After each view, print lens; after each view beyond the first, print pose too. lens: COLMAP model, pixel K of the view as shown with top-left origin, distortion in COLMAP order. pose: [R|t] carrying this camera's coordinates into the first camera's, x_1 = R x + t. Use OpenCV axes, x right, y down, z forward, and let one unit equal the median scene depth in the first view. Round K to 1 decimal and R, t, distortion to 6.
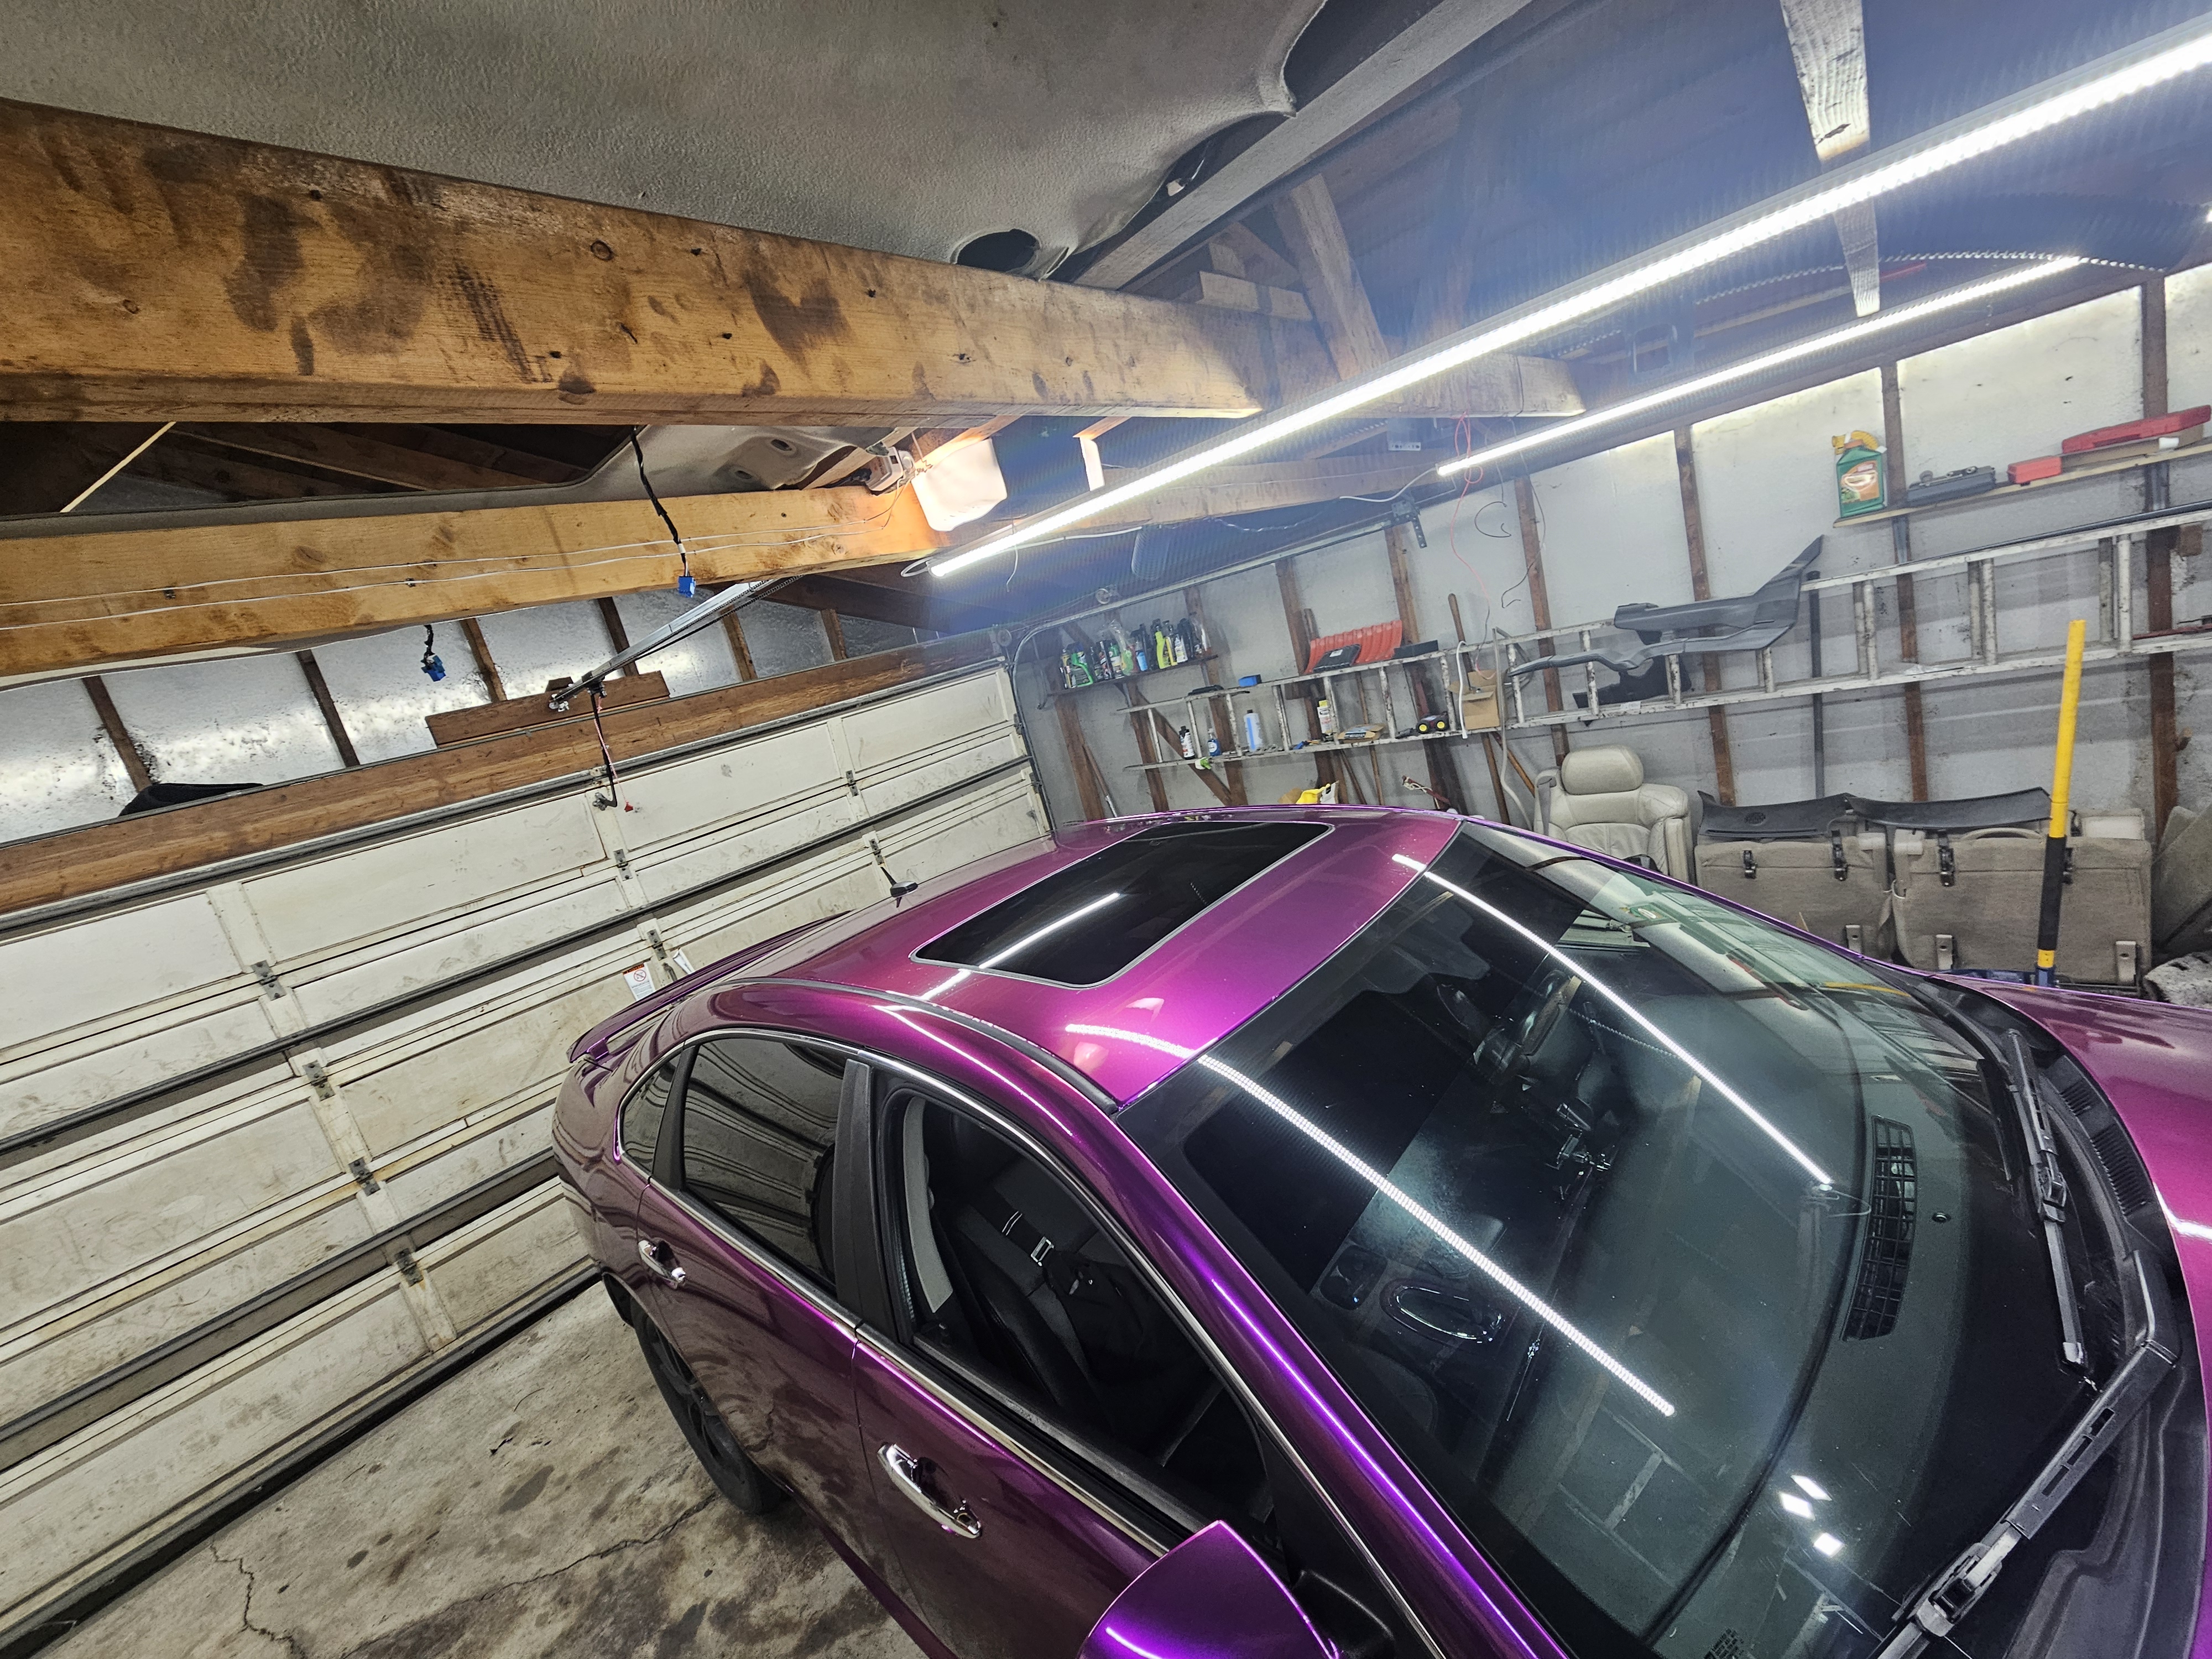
lens RADIAL K [[914.2, 0, 1101.1], [0, 914.2, 849.0], [0, 0, 1]] dist [-0.014052, 0.007631]
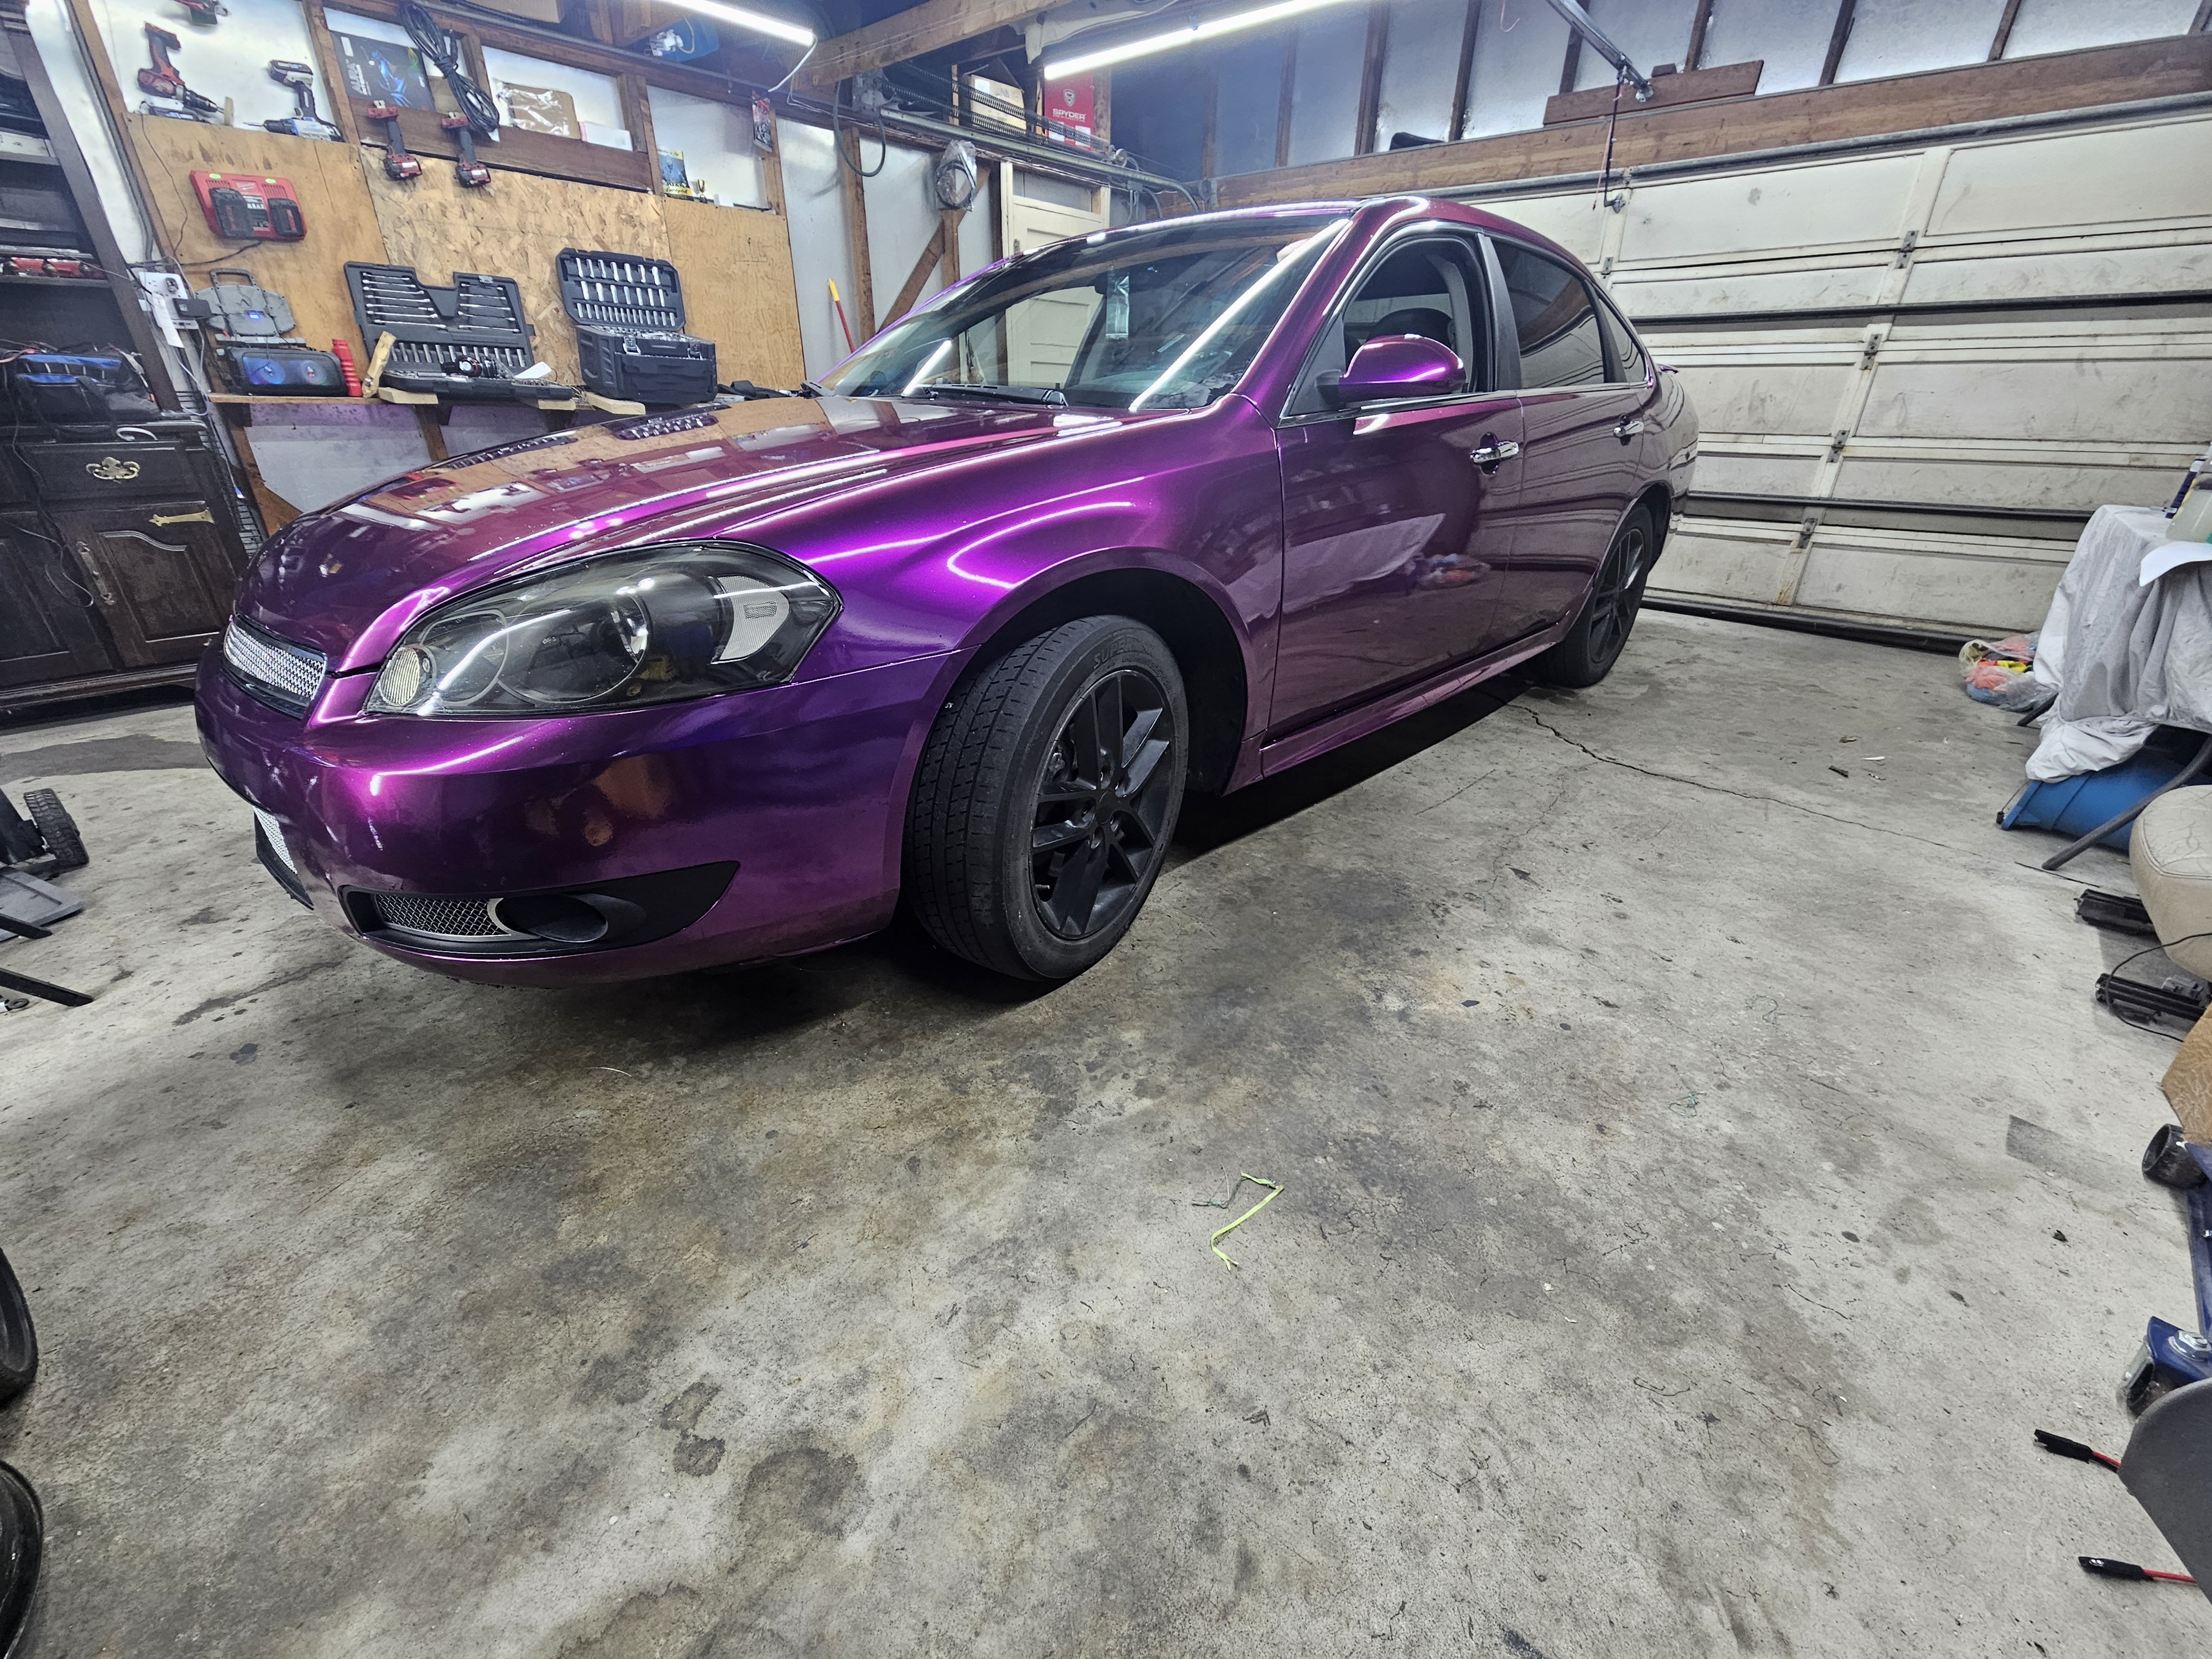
lens RADIAL K [[914.2, 0, 1101.1], [0, 914.2, 849.0], [0, 0, 1]] dist [-0.014052, 0.007631]
pose [[-0.041825, 0.658181, -0.751697, 0.686556], [-0.223551, 0.727117, 0.649097, 0.203100], [0.973794, 0.195191, 0.116725, -0.068569]]
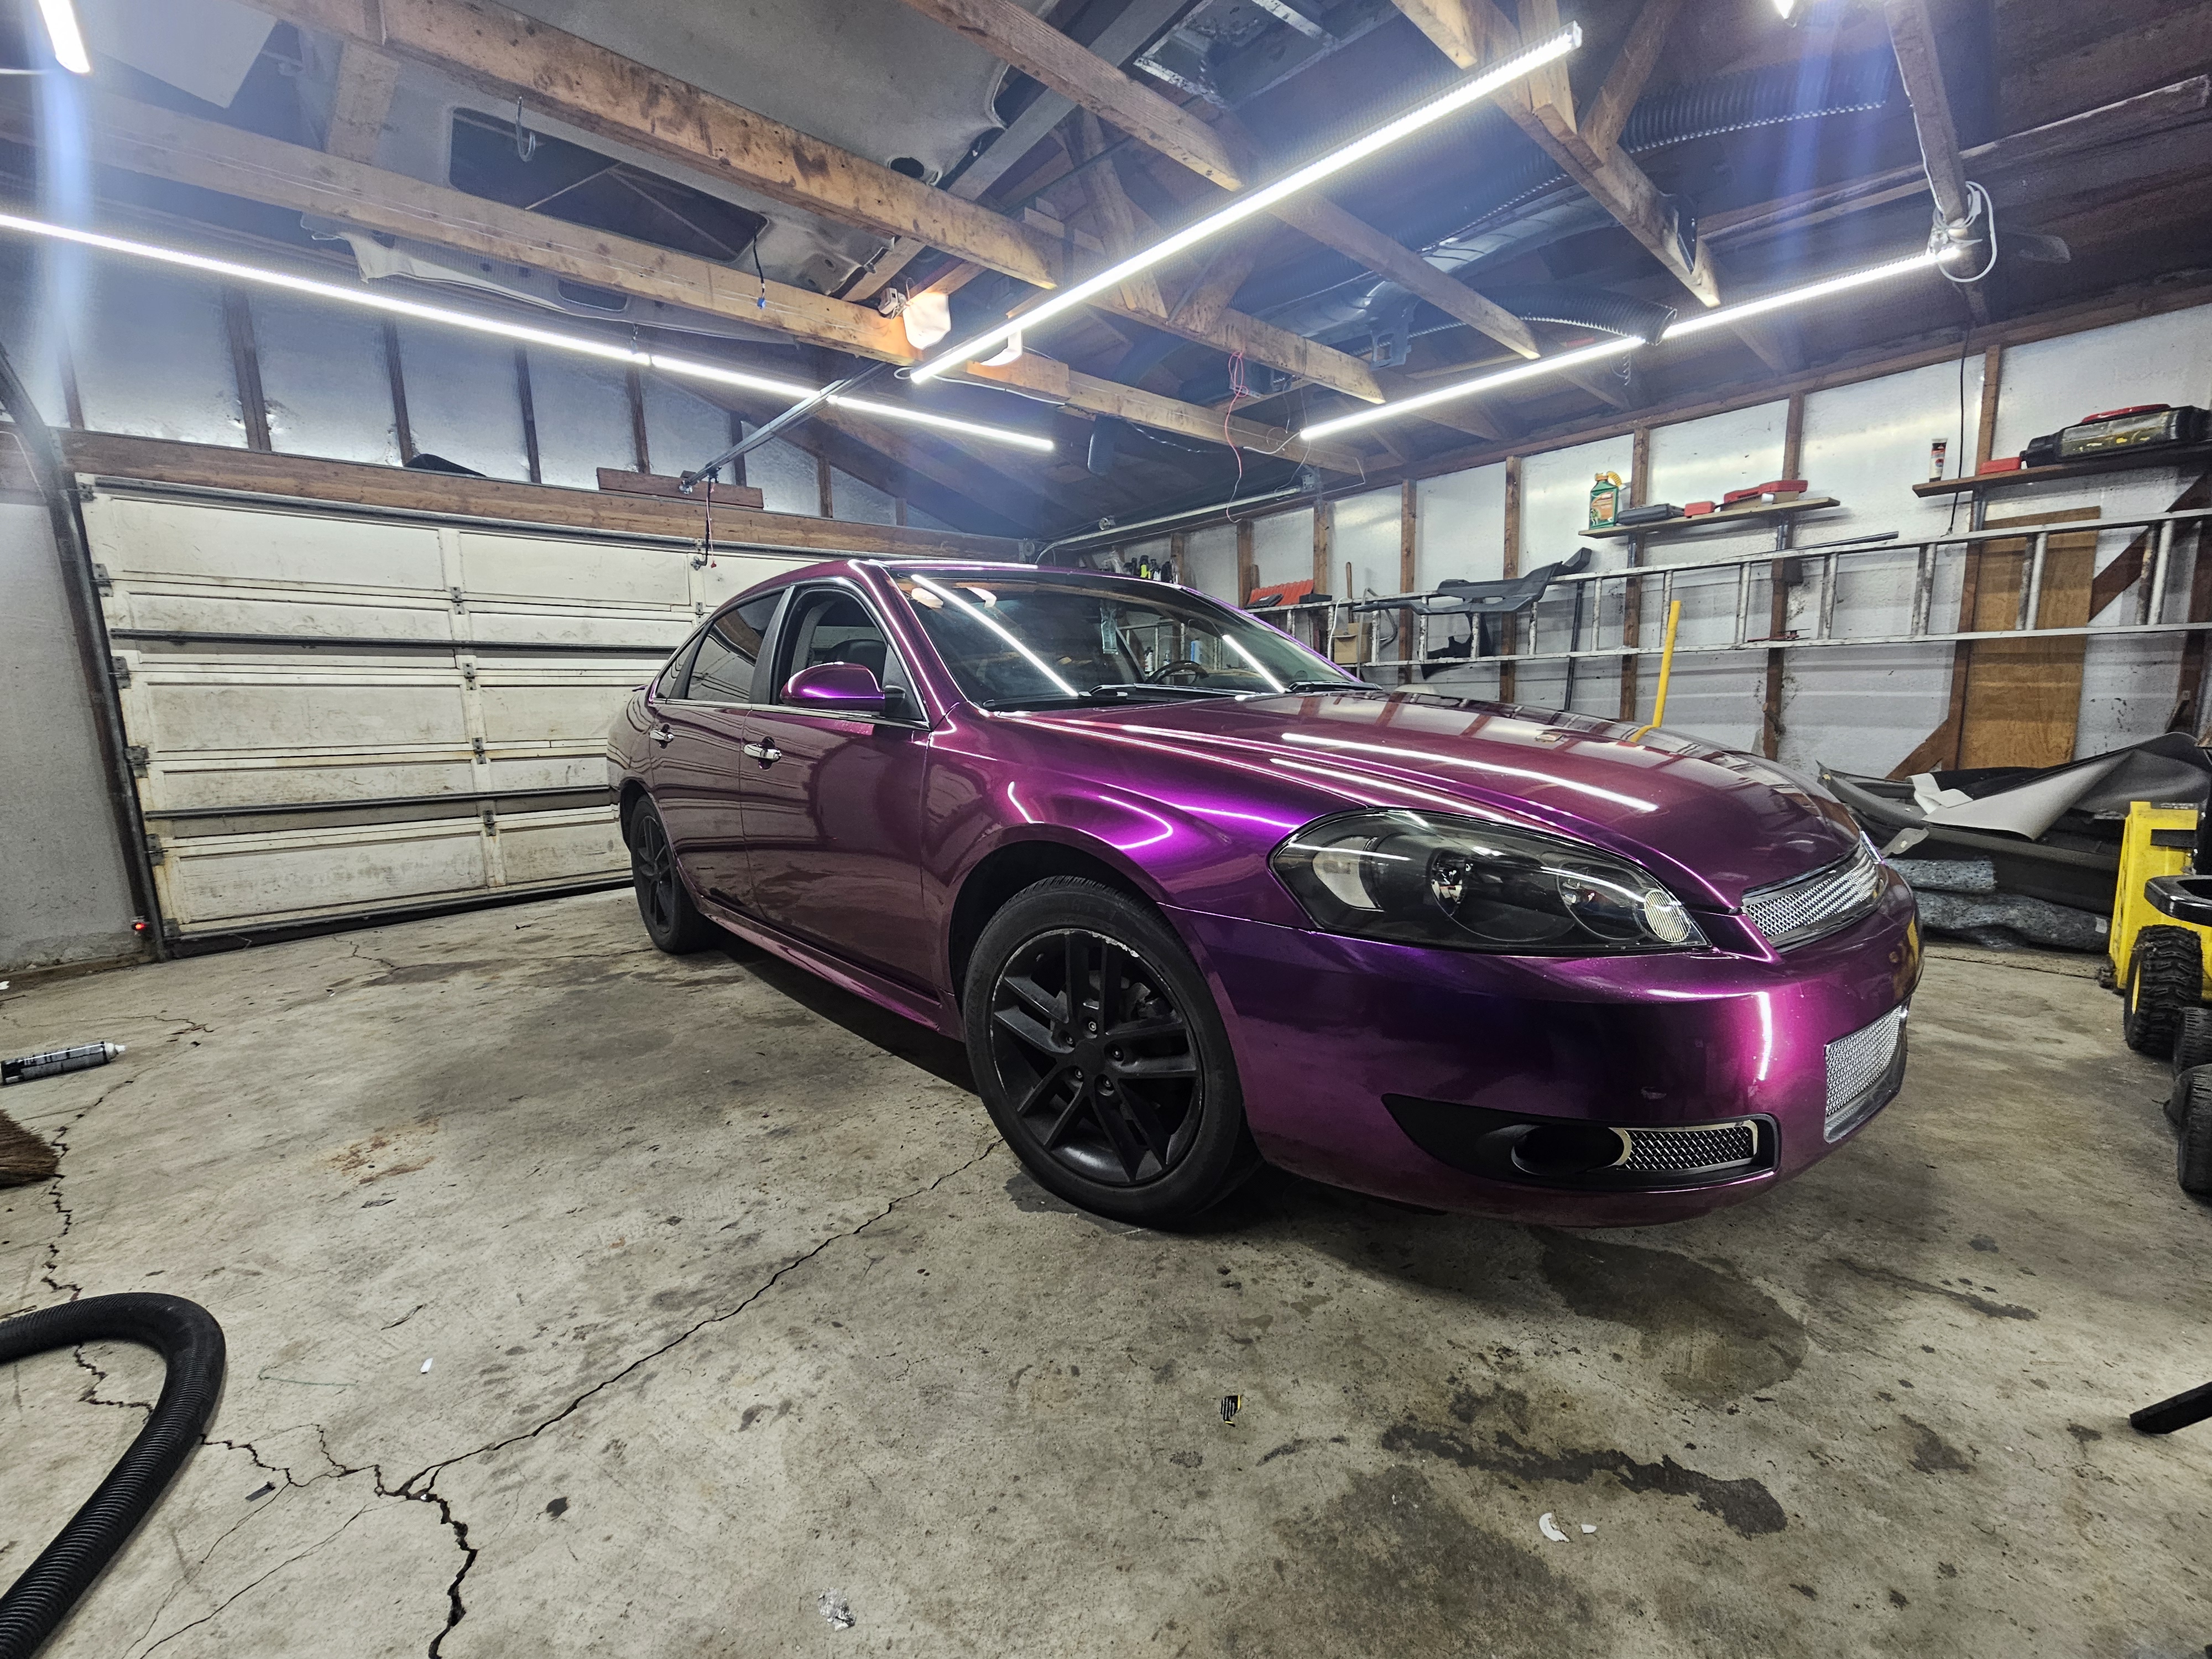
lens RADIAL K [[914.2, 0, 1101.1], [0, 914.2, 849.0], [0, 0, 1]] dist [-0.014052, 0.007631]
pose [[0.969248, 0.236432, -0.068254, 0.351167], [-0.239100, 0.970404, -0.033880, 0.383246], [0.058223, 0.049158, 0.997093, -0.466543]]
